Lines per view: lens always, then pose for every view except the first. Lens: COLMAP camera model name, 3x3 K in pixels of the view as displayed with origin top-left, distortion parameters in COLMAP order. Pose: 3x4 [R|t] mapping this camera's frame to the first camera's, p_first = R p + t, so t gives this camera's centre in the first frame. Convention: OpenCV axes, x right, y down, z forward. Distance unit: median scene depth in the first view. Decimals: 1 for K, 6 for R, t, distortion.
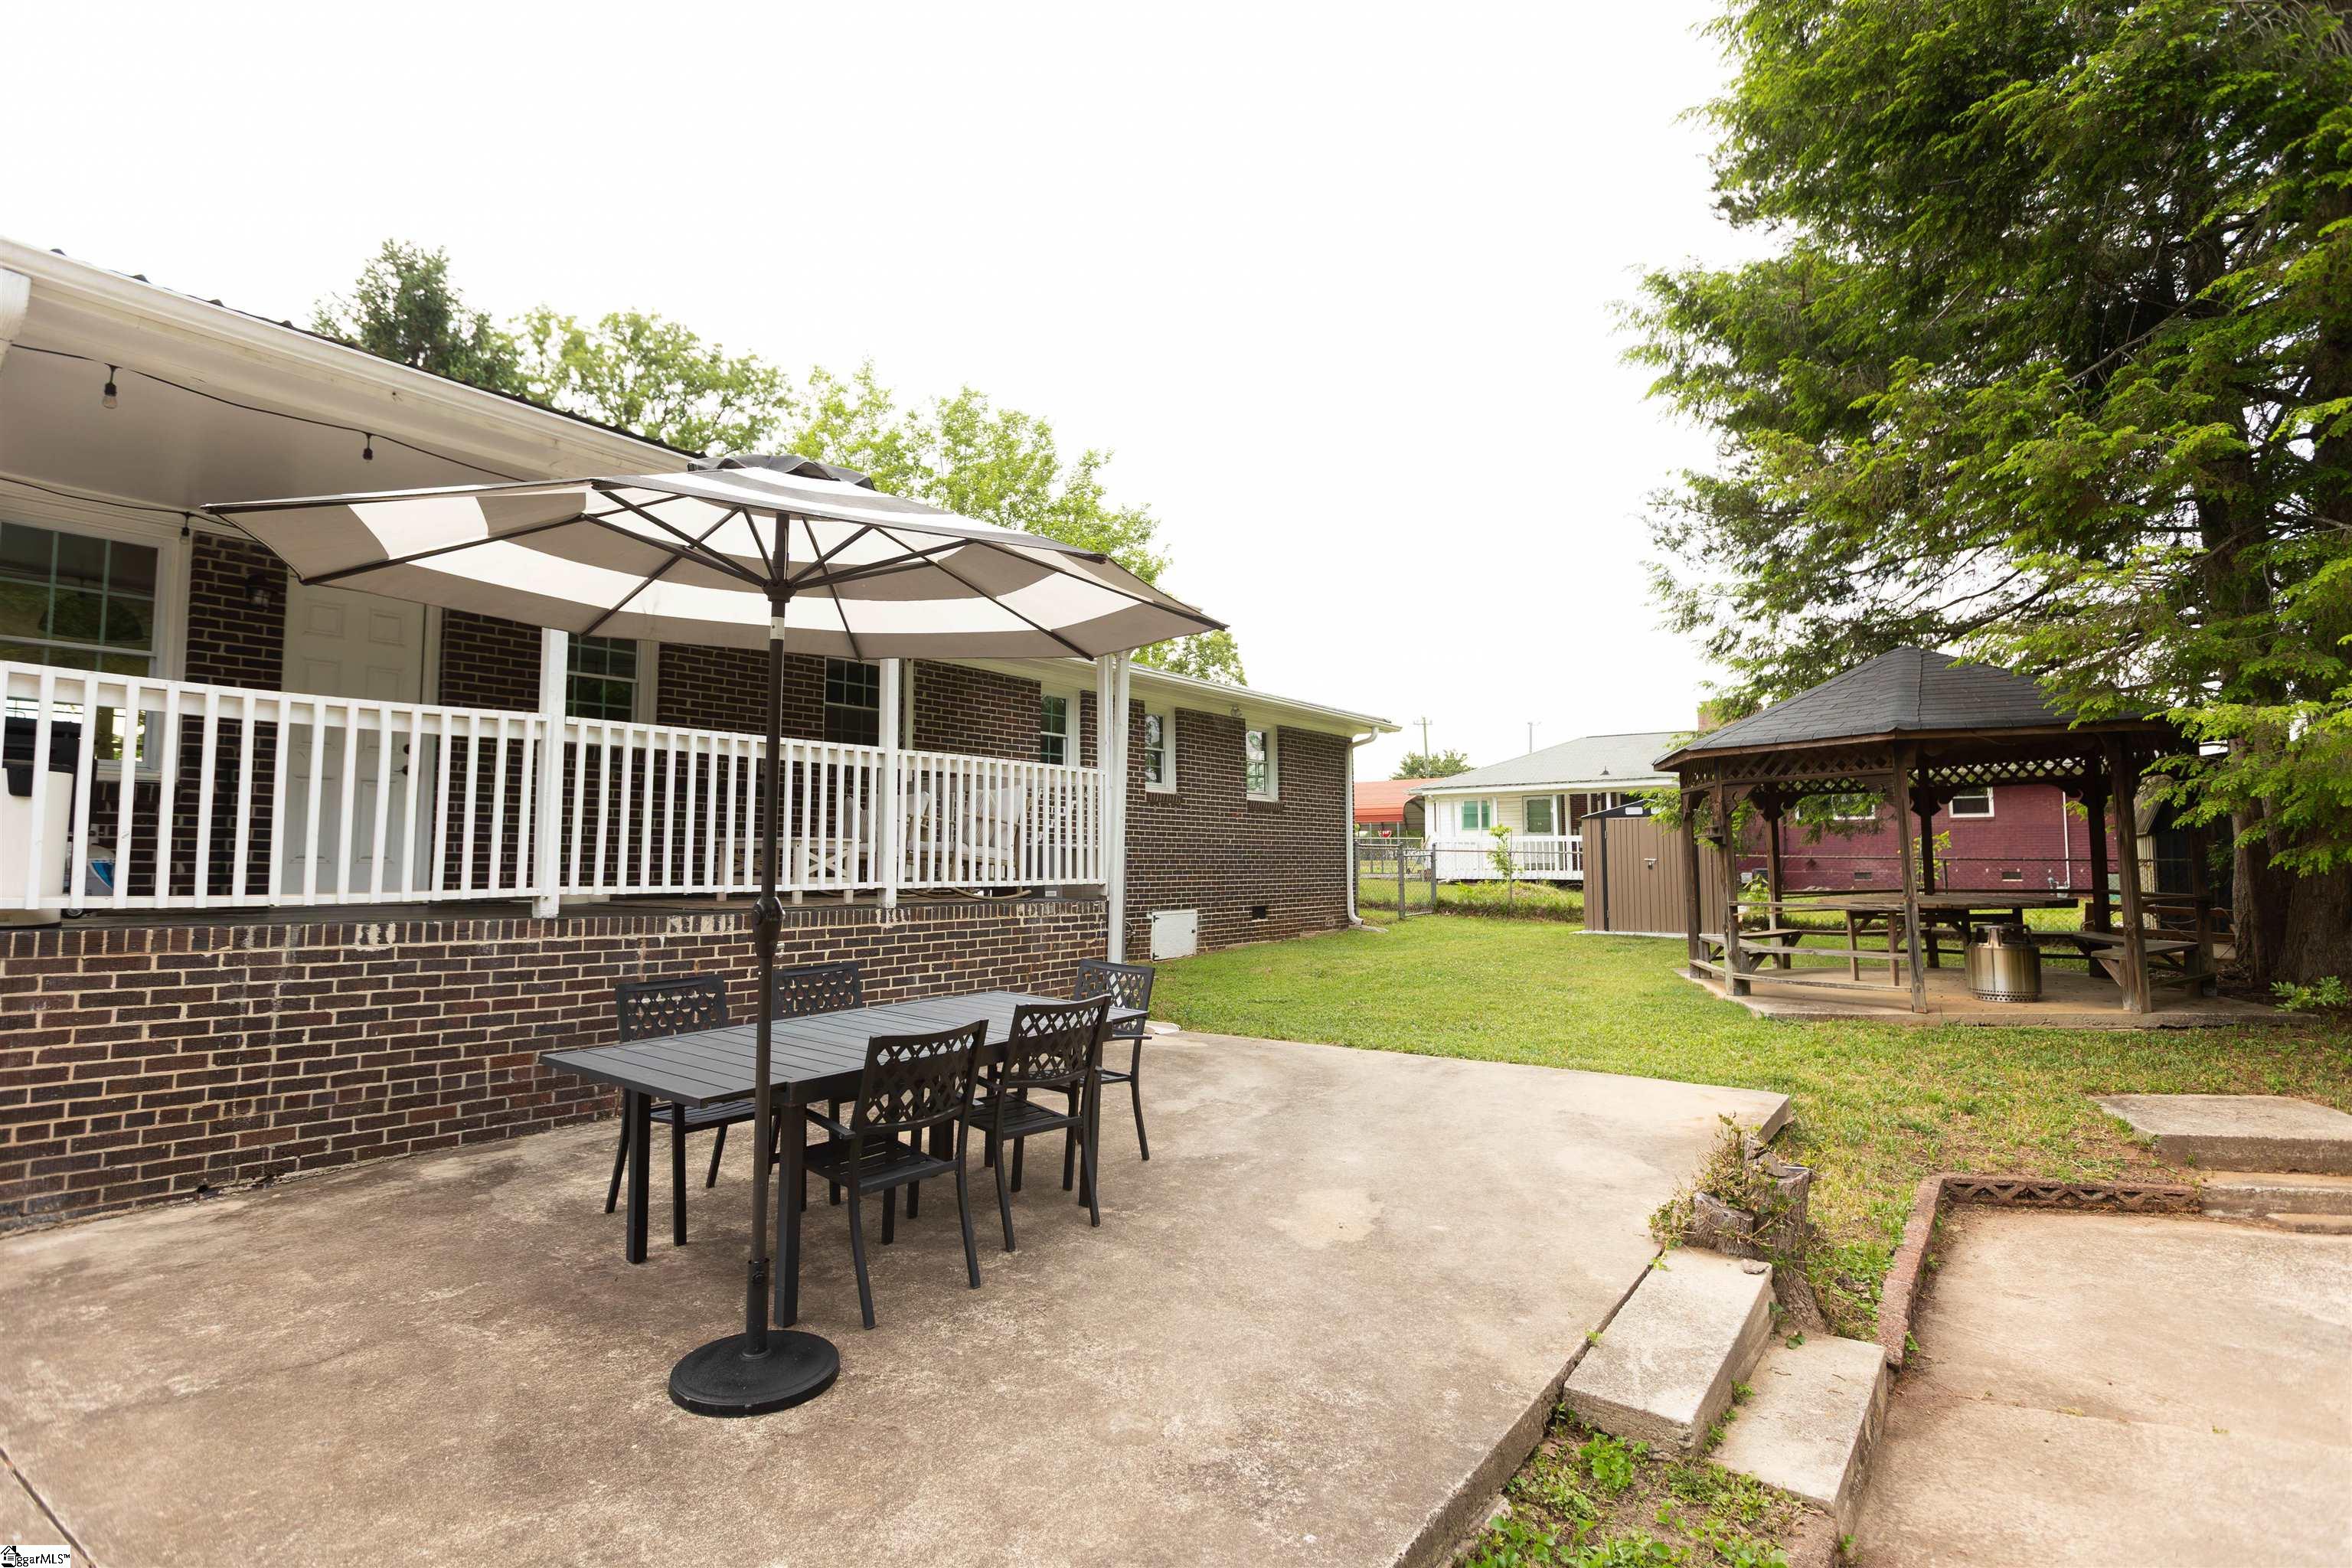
lens RADIAL K [[1278.9, 0, 1180.4], [0, 1278.9, 773.3], [0, 0, 1]] dist [0.008095, 0.001198]
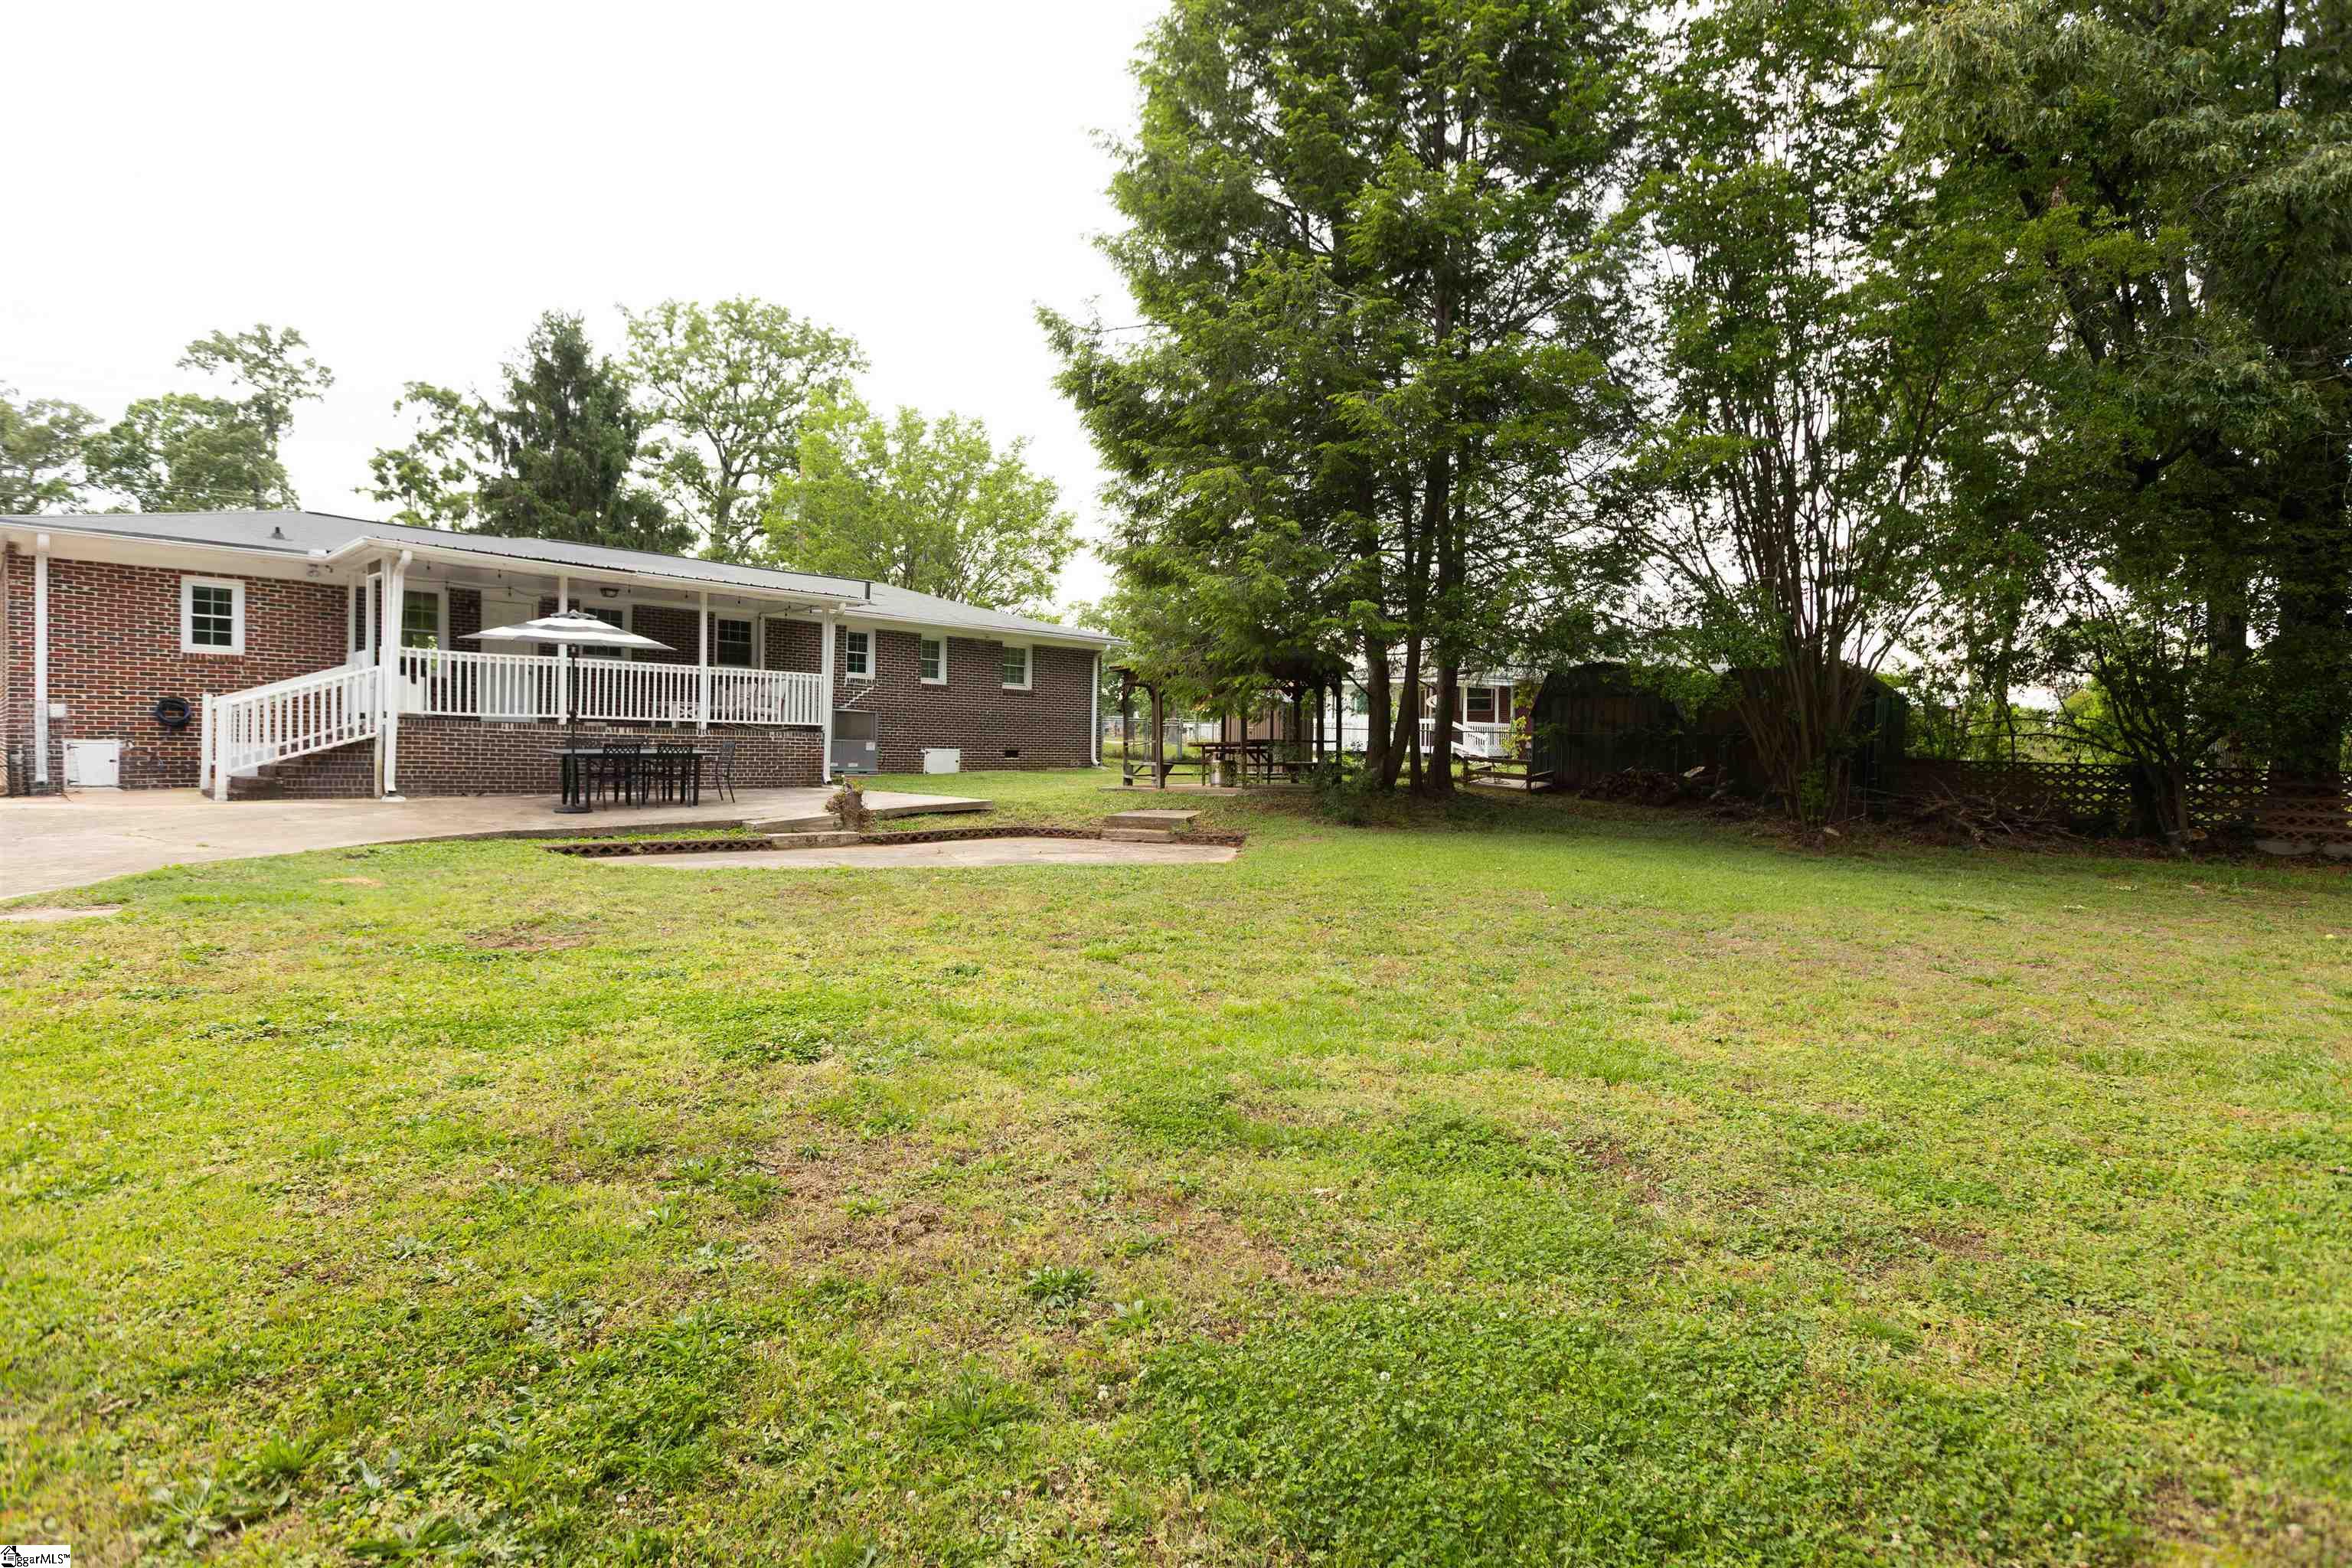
lens RADIAL K [[1278.9, 0, 1160.7], [0, 1278.9, 778.6], [0, 0, 1]] dist [0.008095, 0.001198]
pose [[0.989867, 0.024494, -0.139868, 0.716315], [-0.011355, 0.995509, 0.093978, -0.032626], [0.141542, -0.091438, 0.985700, -0.965217]]
